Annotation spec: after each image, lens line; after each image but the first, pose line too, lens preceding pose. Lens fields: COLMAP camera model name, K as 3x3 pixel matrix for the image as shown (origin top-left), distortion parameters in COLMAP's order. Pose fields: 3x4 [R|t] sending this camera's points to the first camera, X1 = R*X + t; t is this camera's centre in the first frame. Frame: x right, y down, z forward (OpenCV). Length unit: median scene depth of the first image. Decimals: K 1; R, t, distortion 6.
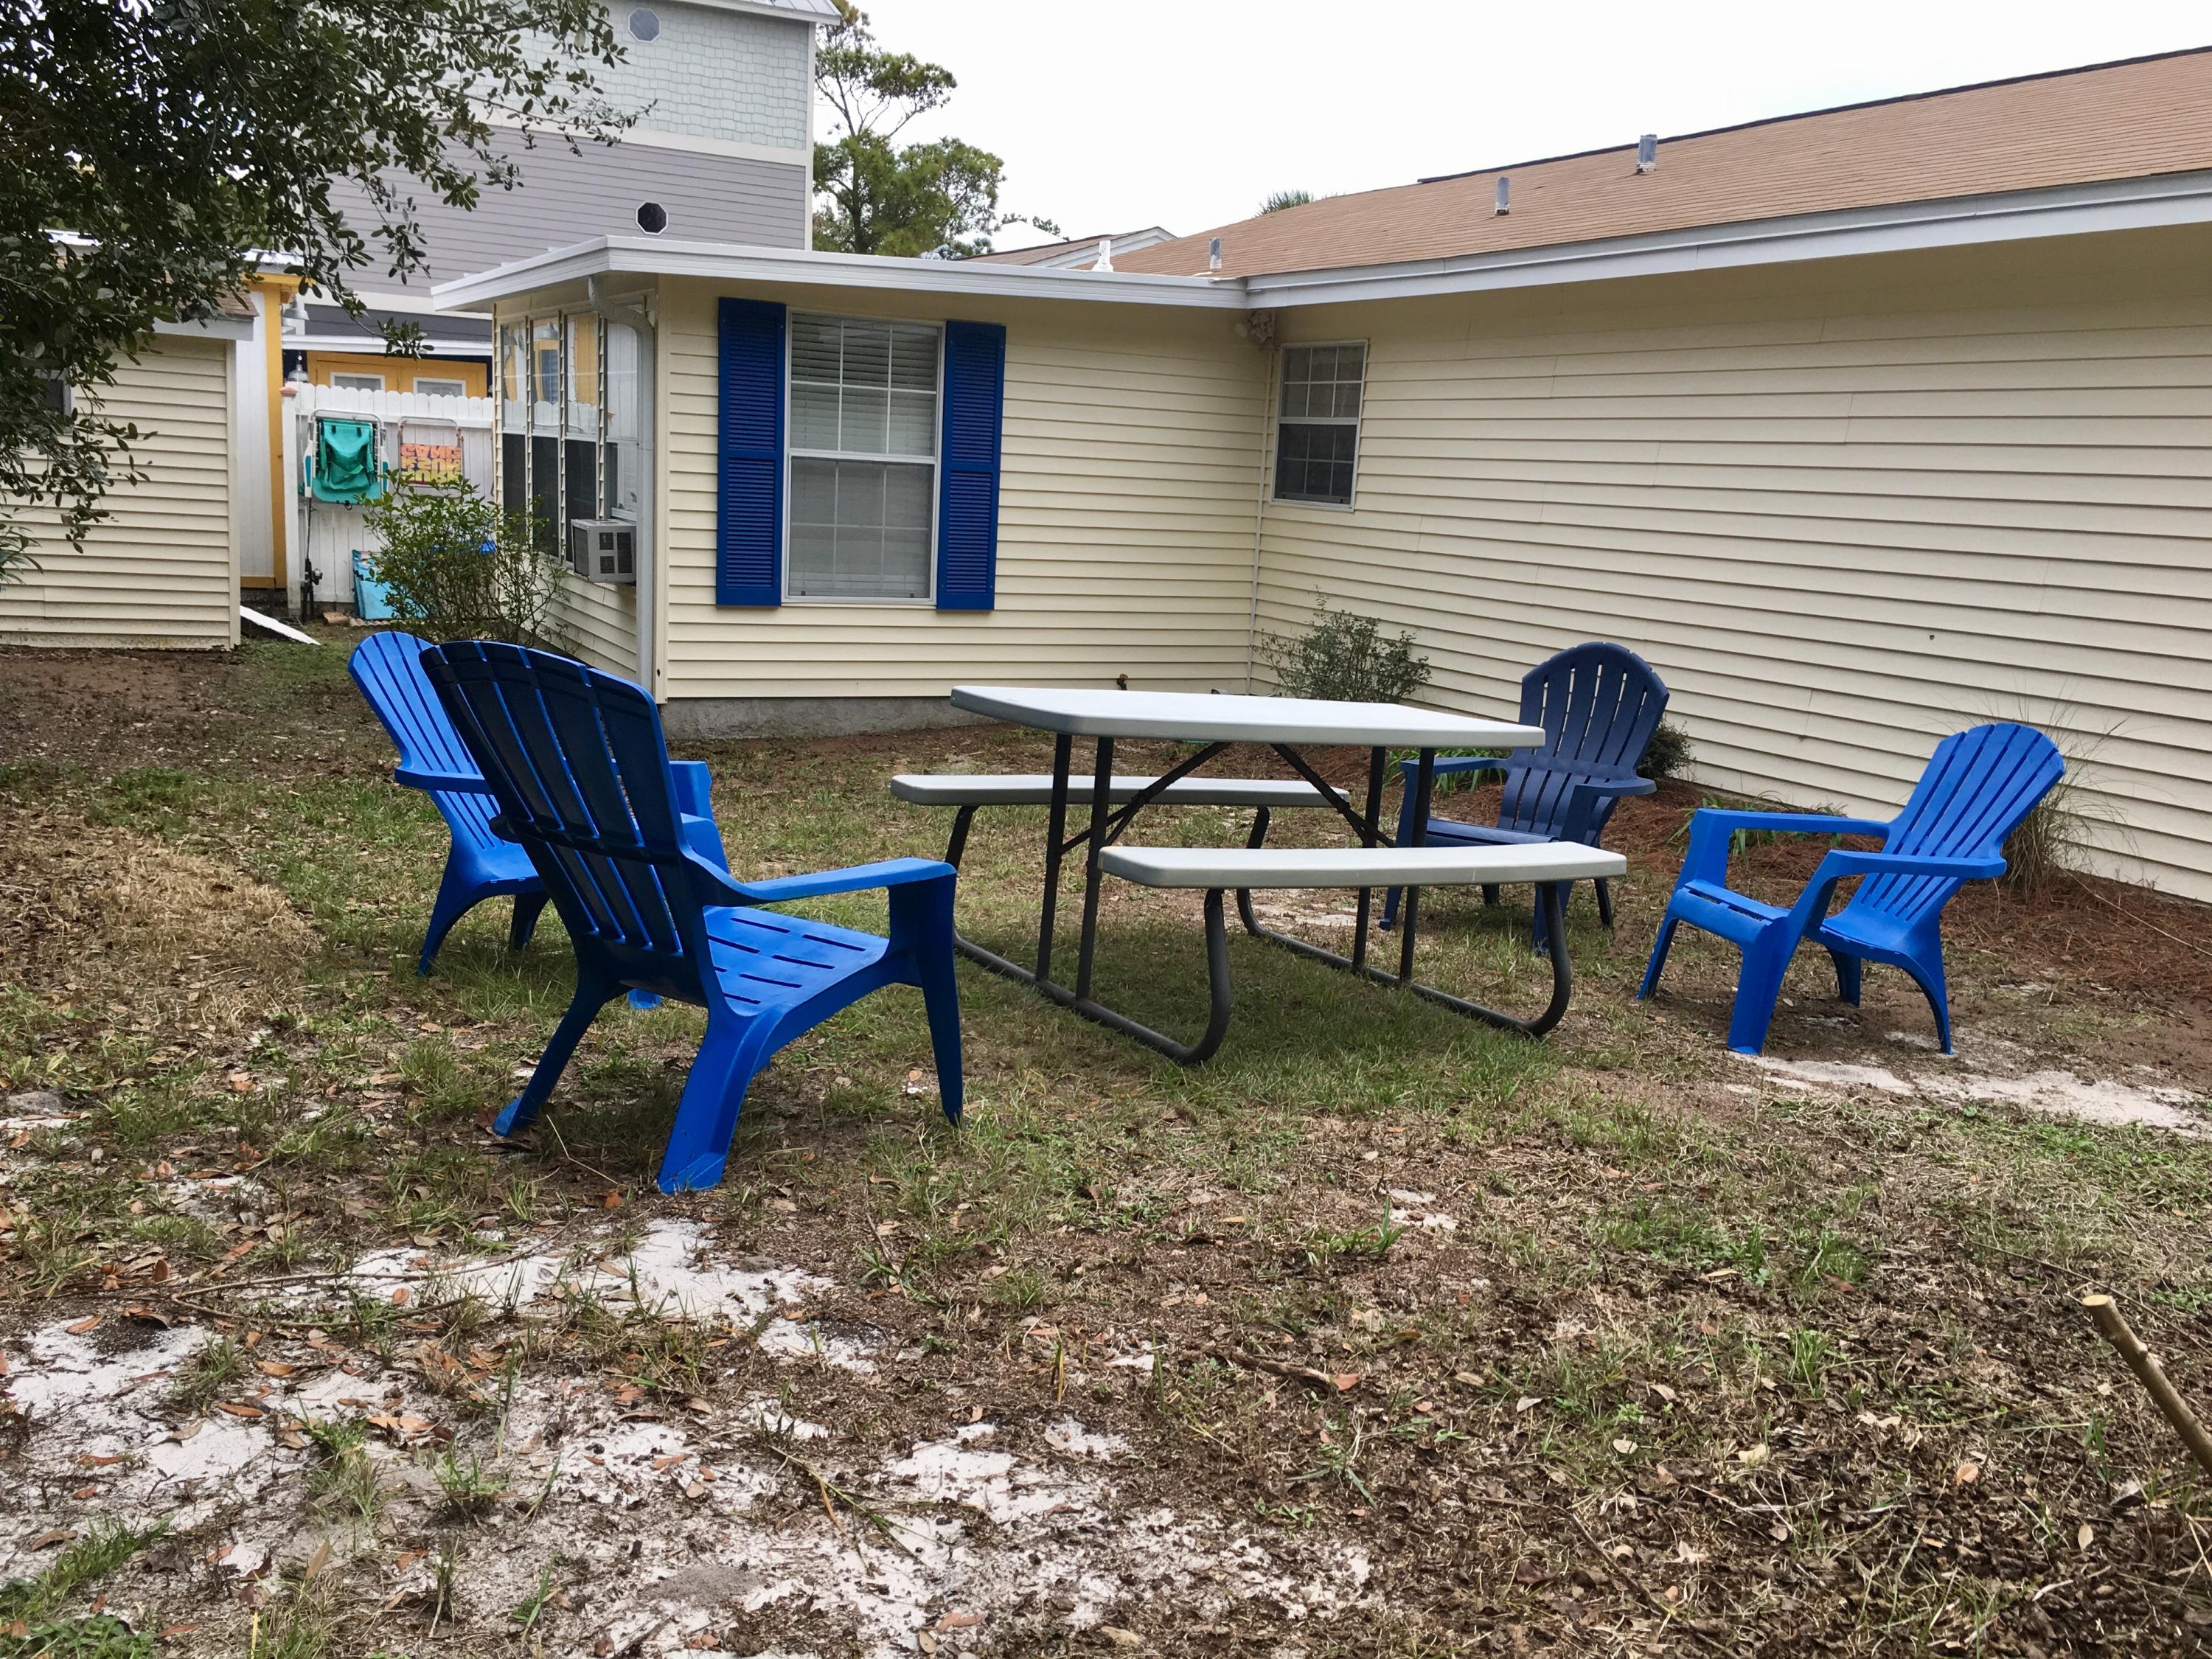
lens RADIAL K [[1877.5, 0, 1114.4], [0, 1877.5, 816.0], [0, 0, 1]] dist [0.094843, -0.140093]
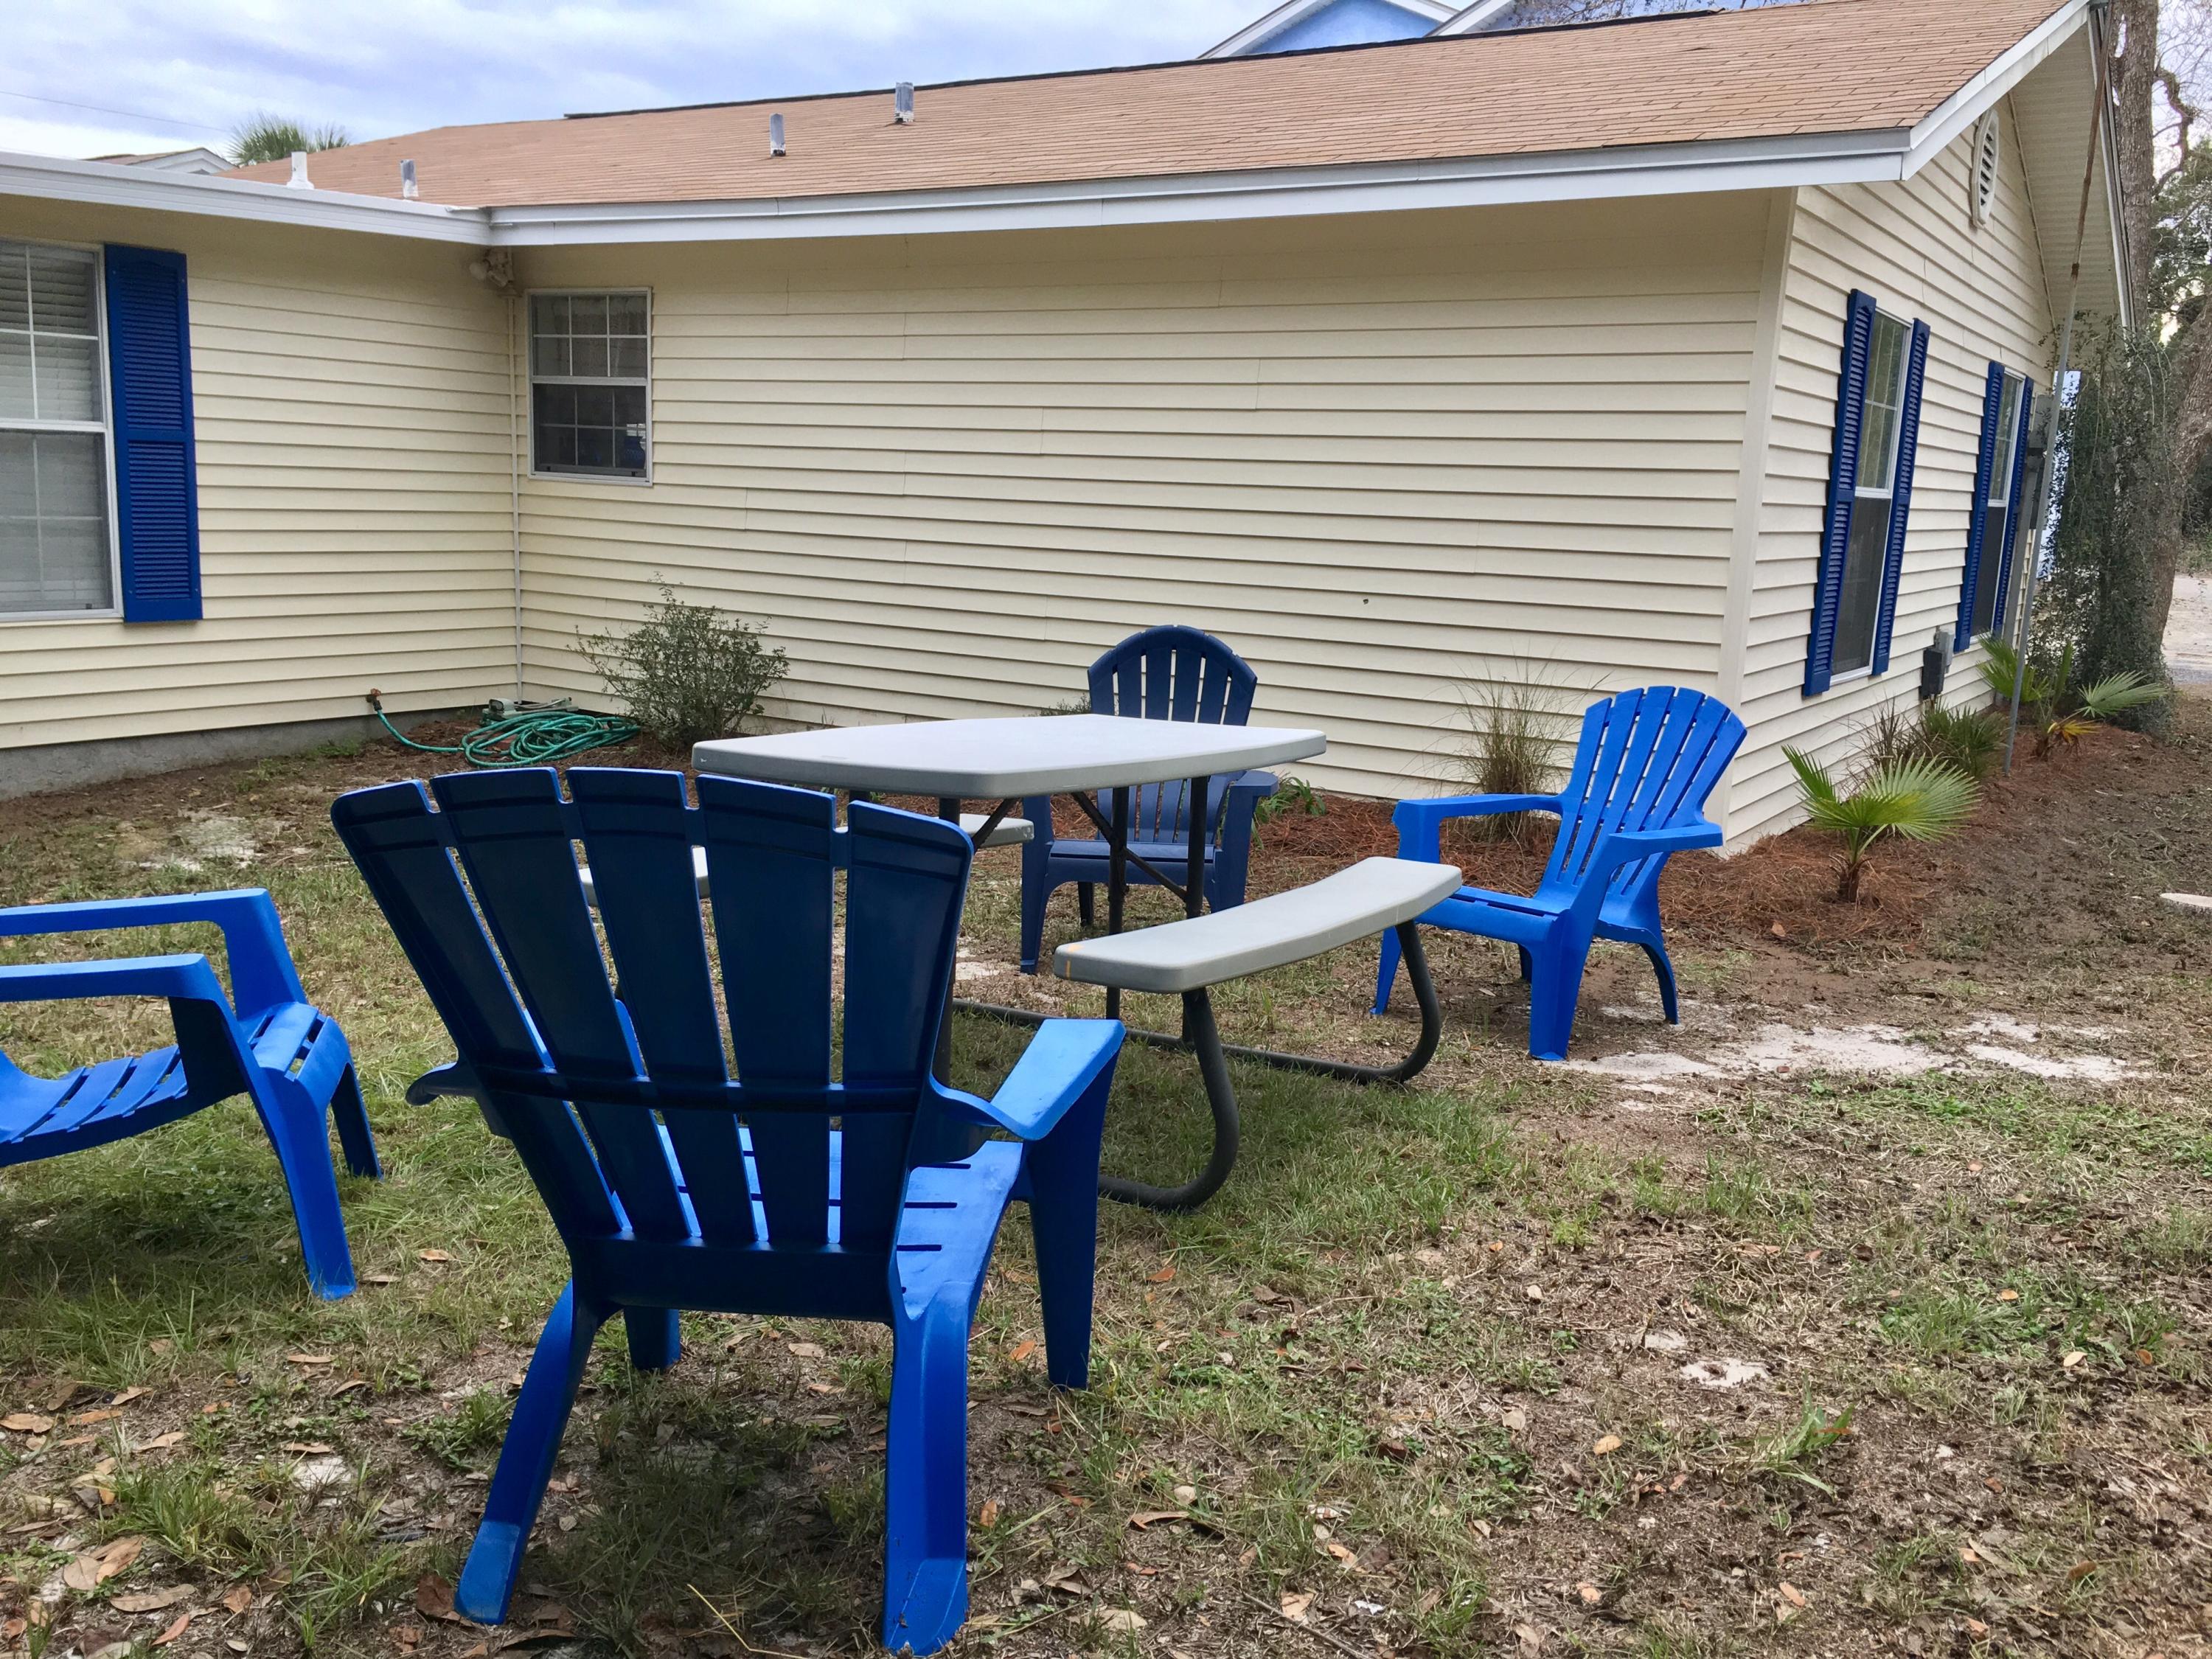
lens RADIAL K [[1877.5, 0, 1114.4], [0, 1877.5, 816.0], [0, 0, 1]] dist [0.094843, -0.140093]
pose [[0.865873, -0.107188, 0.488646, -0.135523], [0.099326, 0.994165, 0.042073, -0.025172], [-0.490304, 0.012106, 0.871467, 0.134163]]
